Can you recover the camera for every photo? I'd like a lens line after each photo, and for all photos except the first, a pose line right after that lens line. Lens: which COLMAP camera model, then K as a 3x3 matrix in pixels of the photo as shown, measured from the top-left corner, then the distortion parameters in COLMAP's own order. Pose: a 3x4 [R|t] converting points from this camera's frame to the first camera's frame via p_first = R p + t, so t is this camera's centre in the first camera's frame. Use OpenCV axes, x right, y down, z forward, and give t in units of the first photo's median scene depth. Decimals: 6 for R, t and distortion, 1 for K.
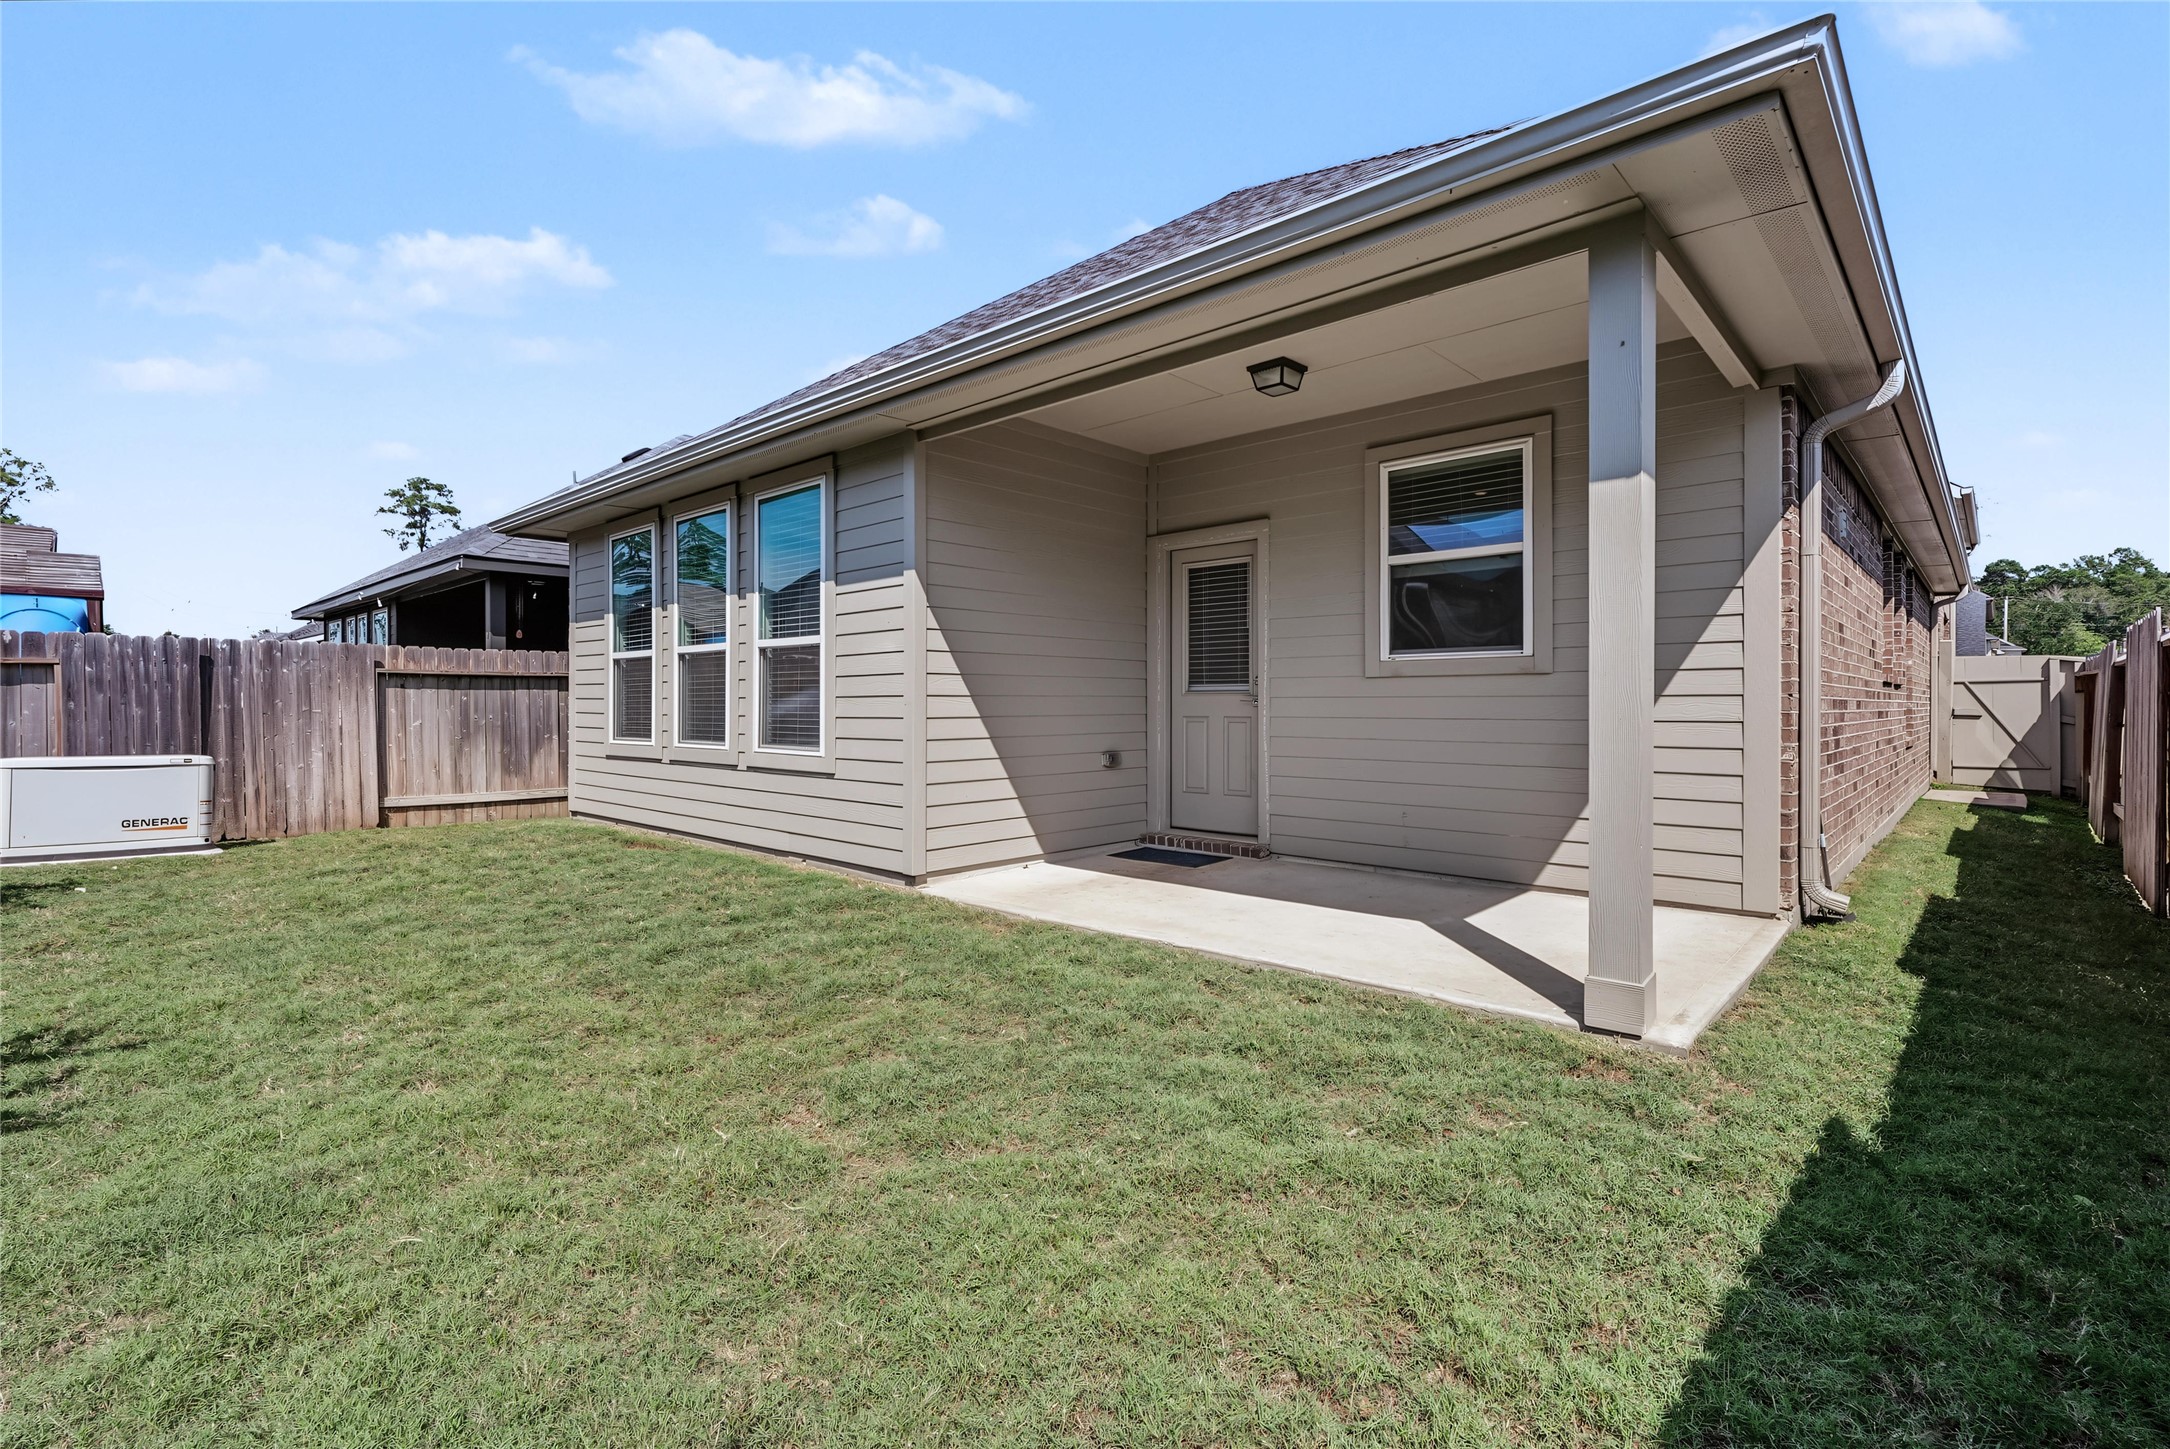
lens RADIAL K [[981.7, 0, 1088.4], [0, 981.7, 716.9], [0, 0, 1]] dist [-0.000731, -0.000617]
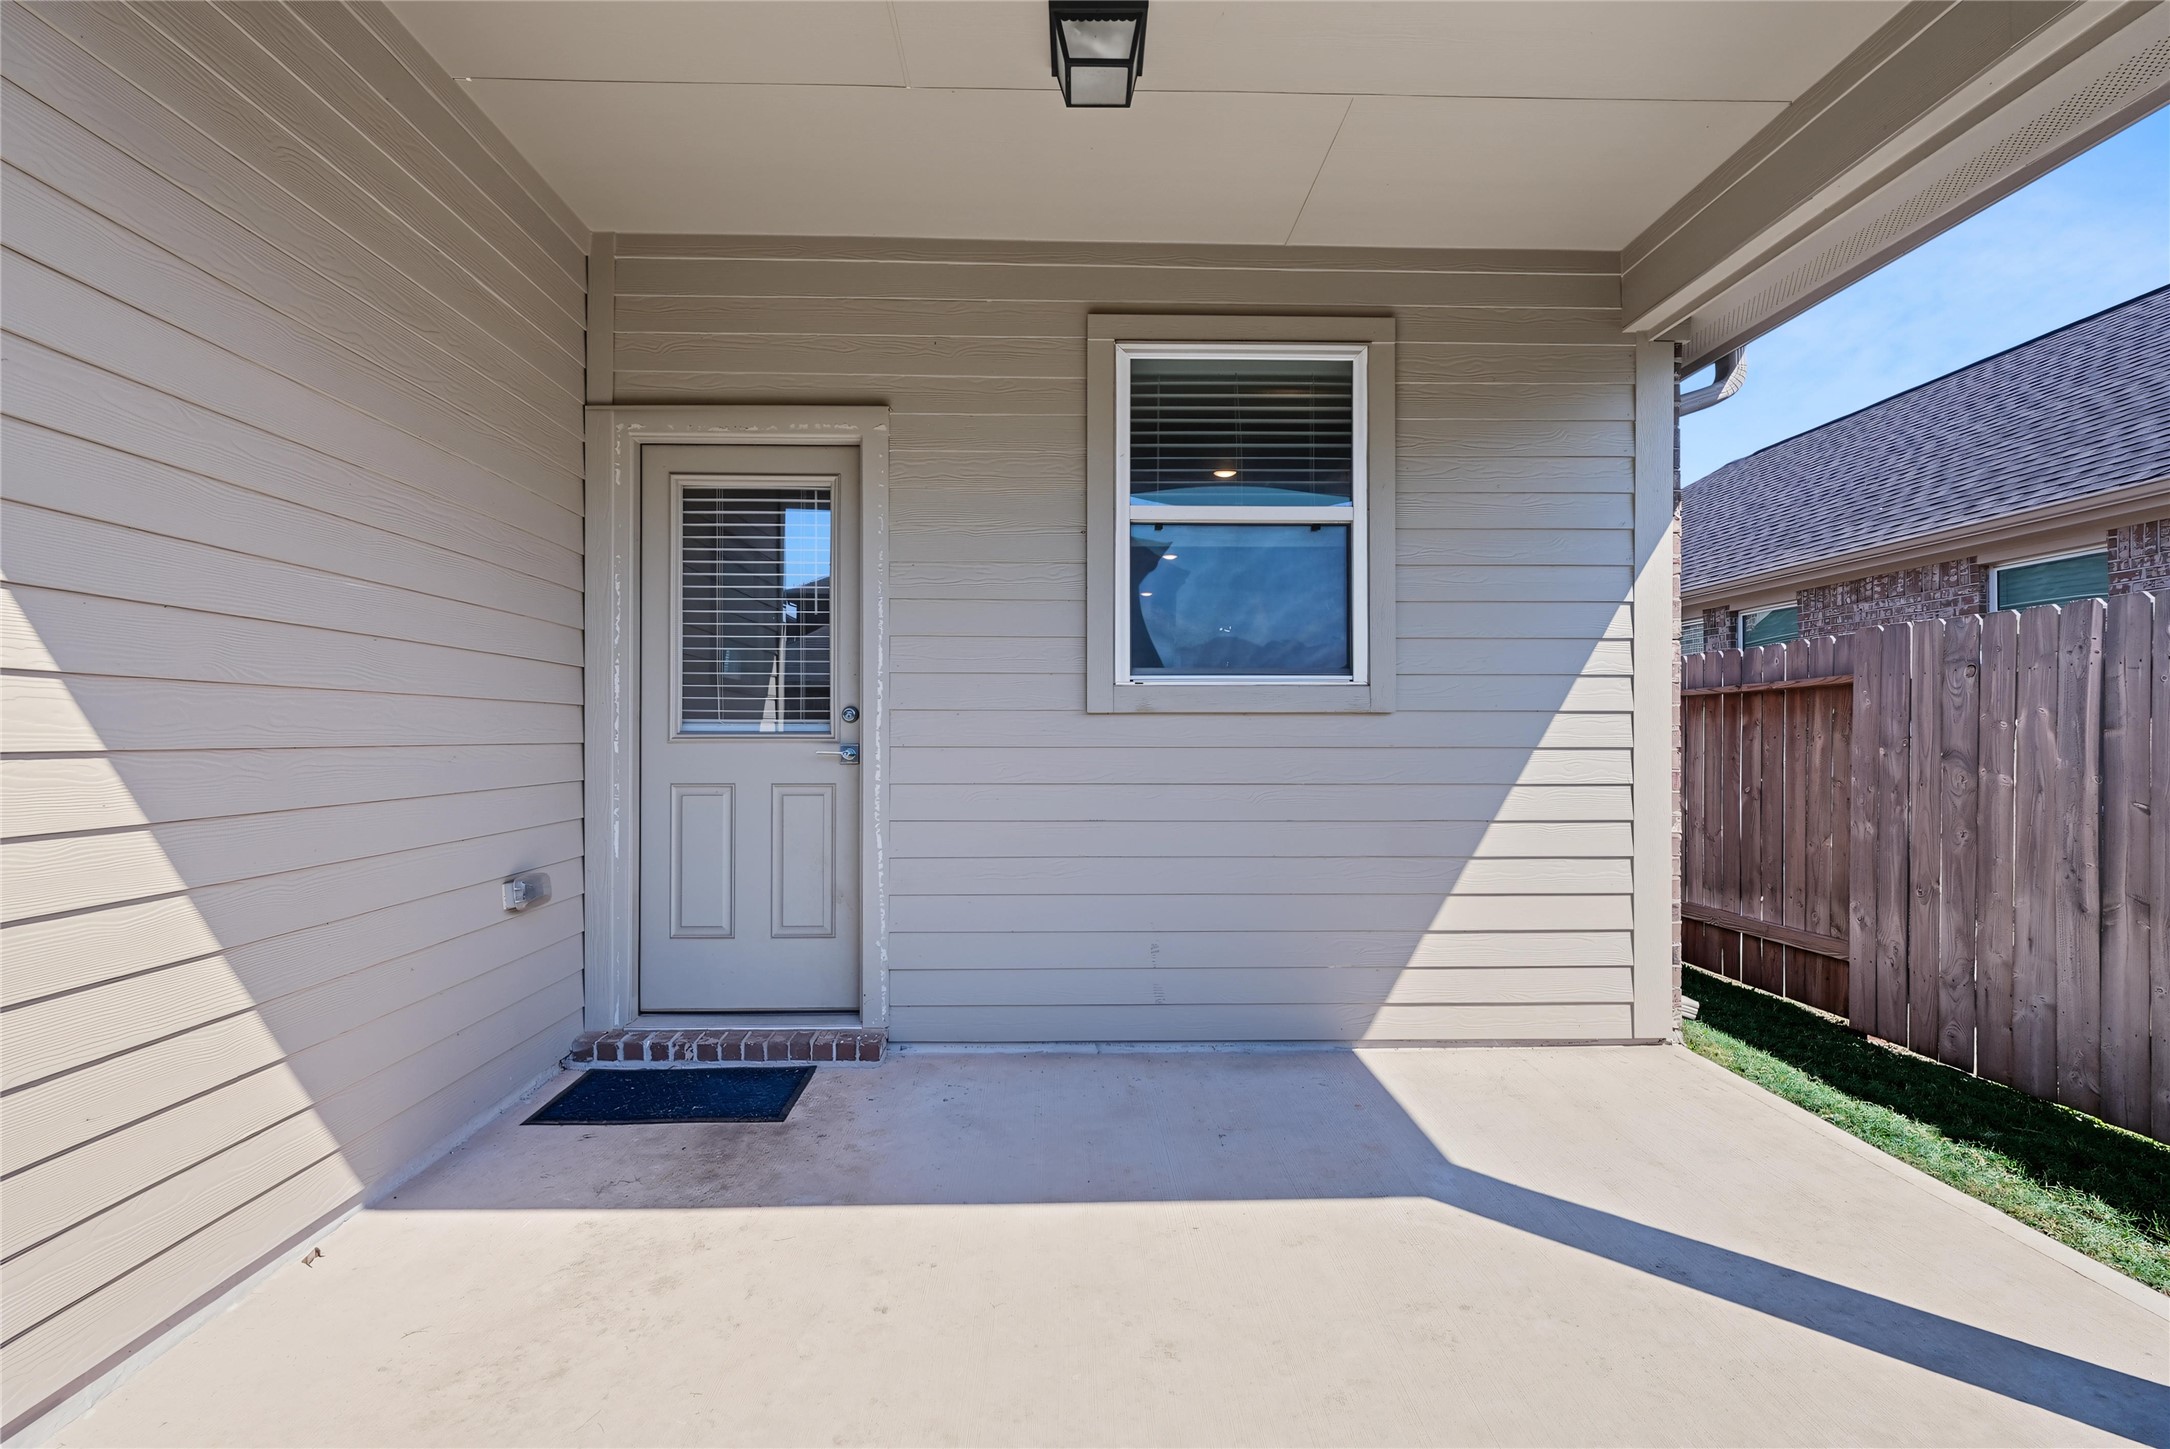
lens RADIAL K [[981.7, 0, 1082.2], [0, 981.7, 730.6], [0, 0, 1]] dist [-0.000731, -0.000617]
pose [[0.718318, 0.002832, 0.695709, -0.109114], [0.007019, 0.999911, -0.011318, -0.022453], [-0.695679, 0.013013, 0.718235, 0.562613]]
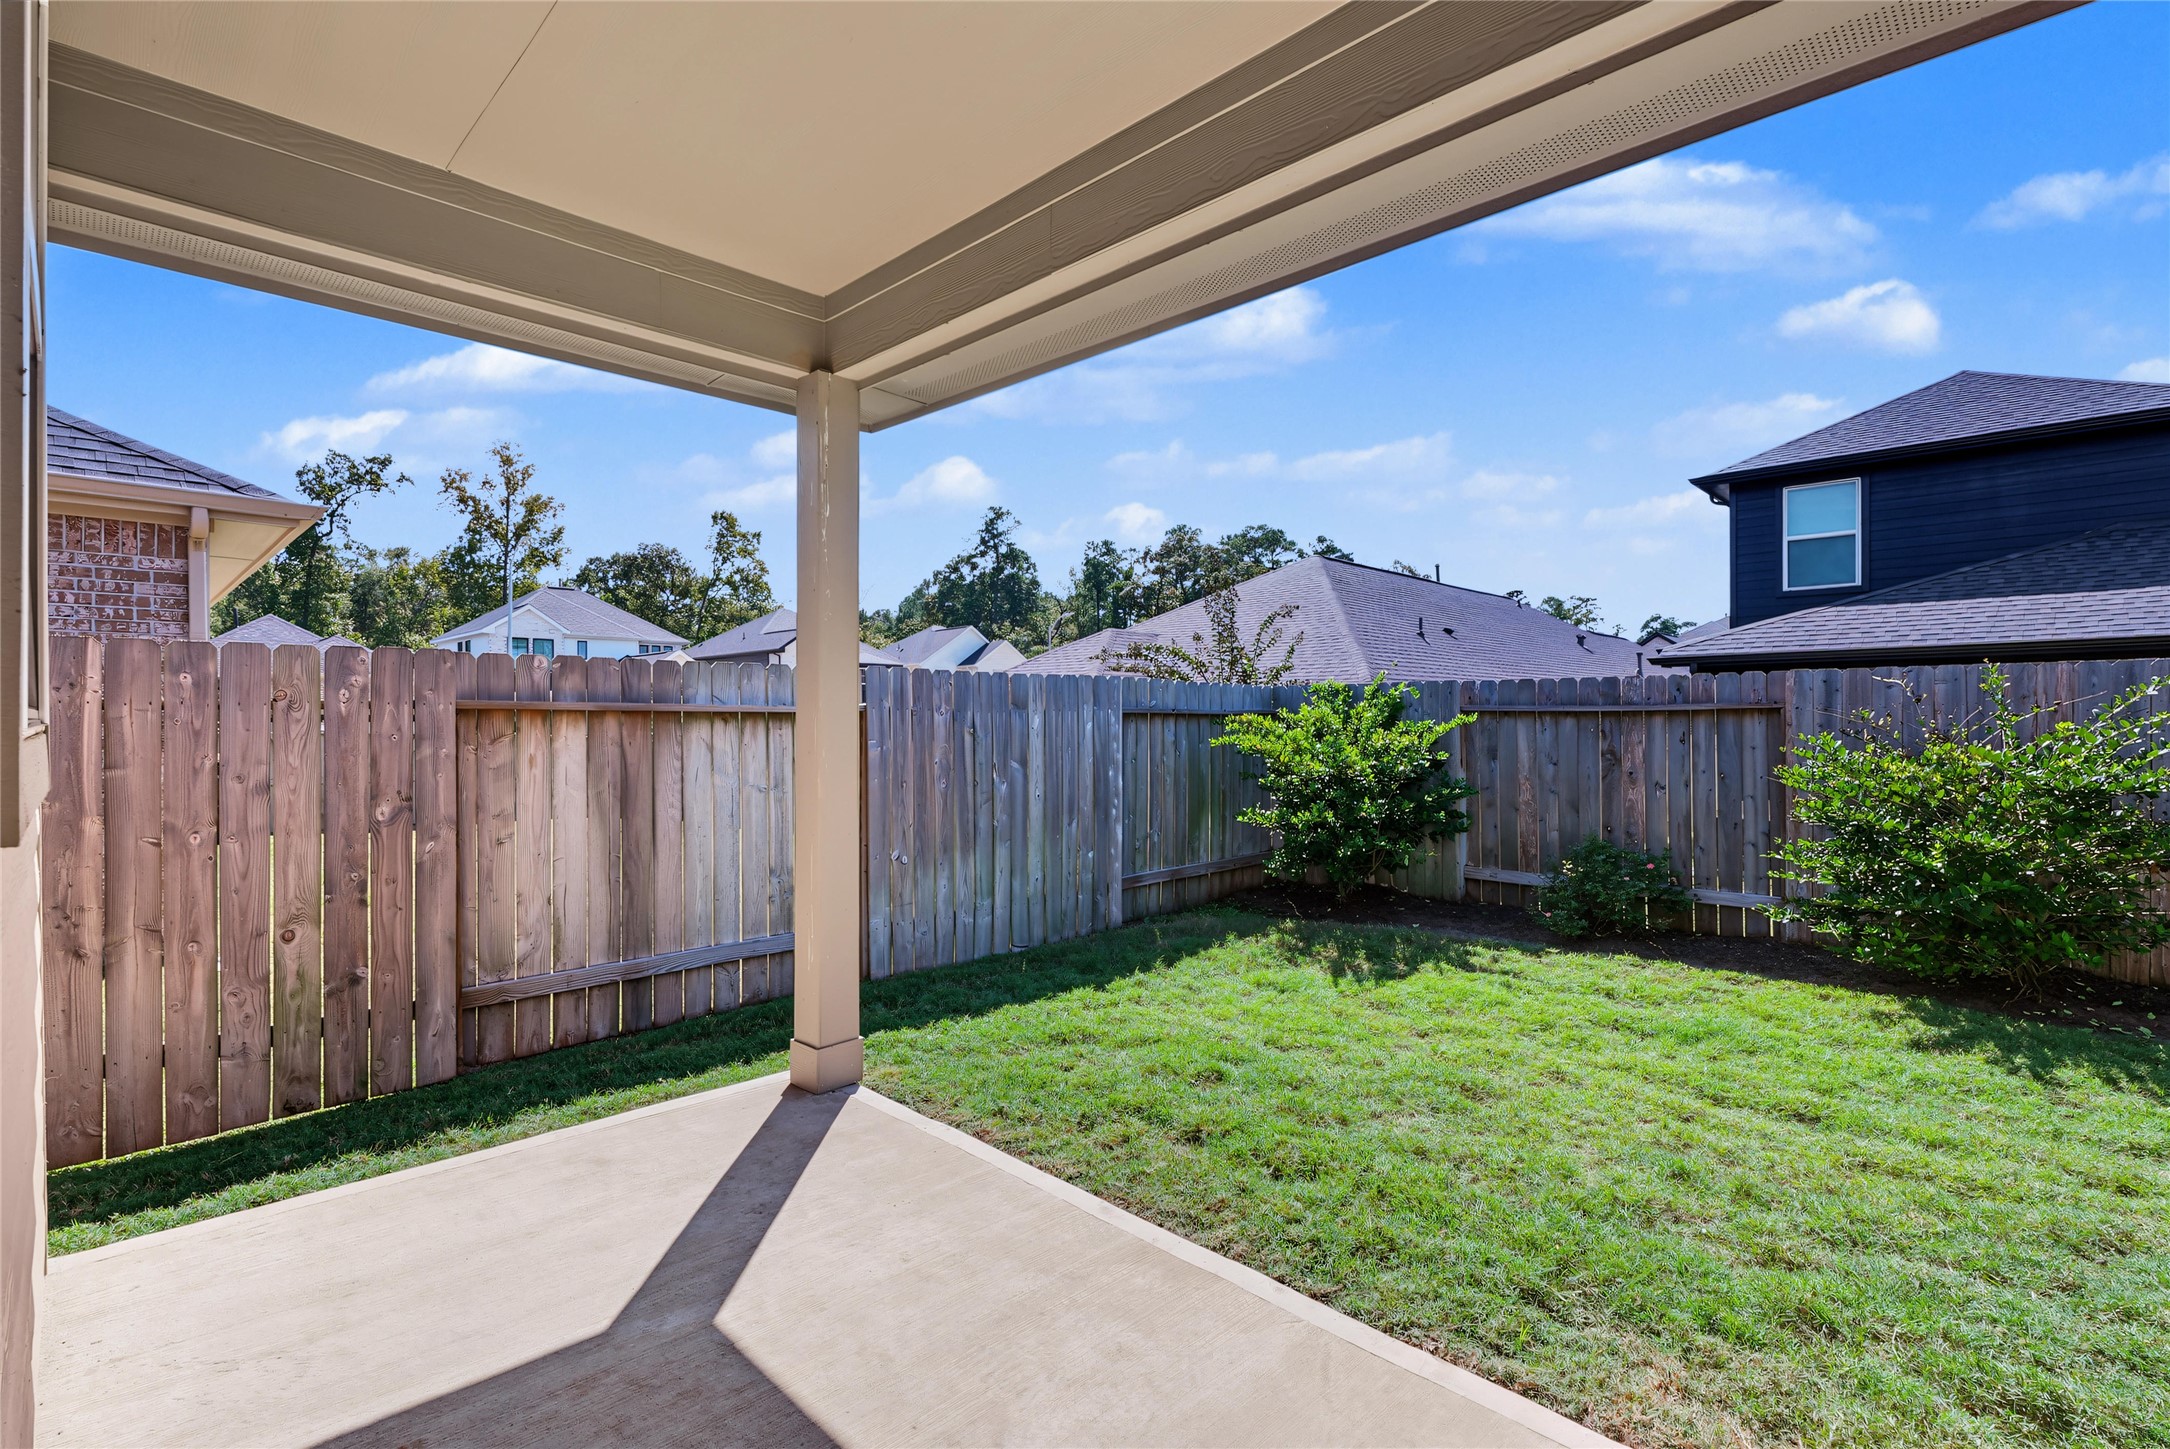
lens RADIAL K [[981.7, 0, 1075.0], [0, 981.7, 727.4], [0, 0, 1]] dist [-0.000731, -0.000617]
pose [[-0.999222, 0.000182, 0.039445, 0.107661], [0.000630, 0.999936, 0.011335, -0.053161], [-0.039441, 0.011351, -0.999157, 1.064789]]
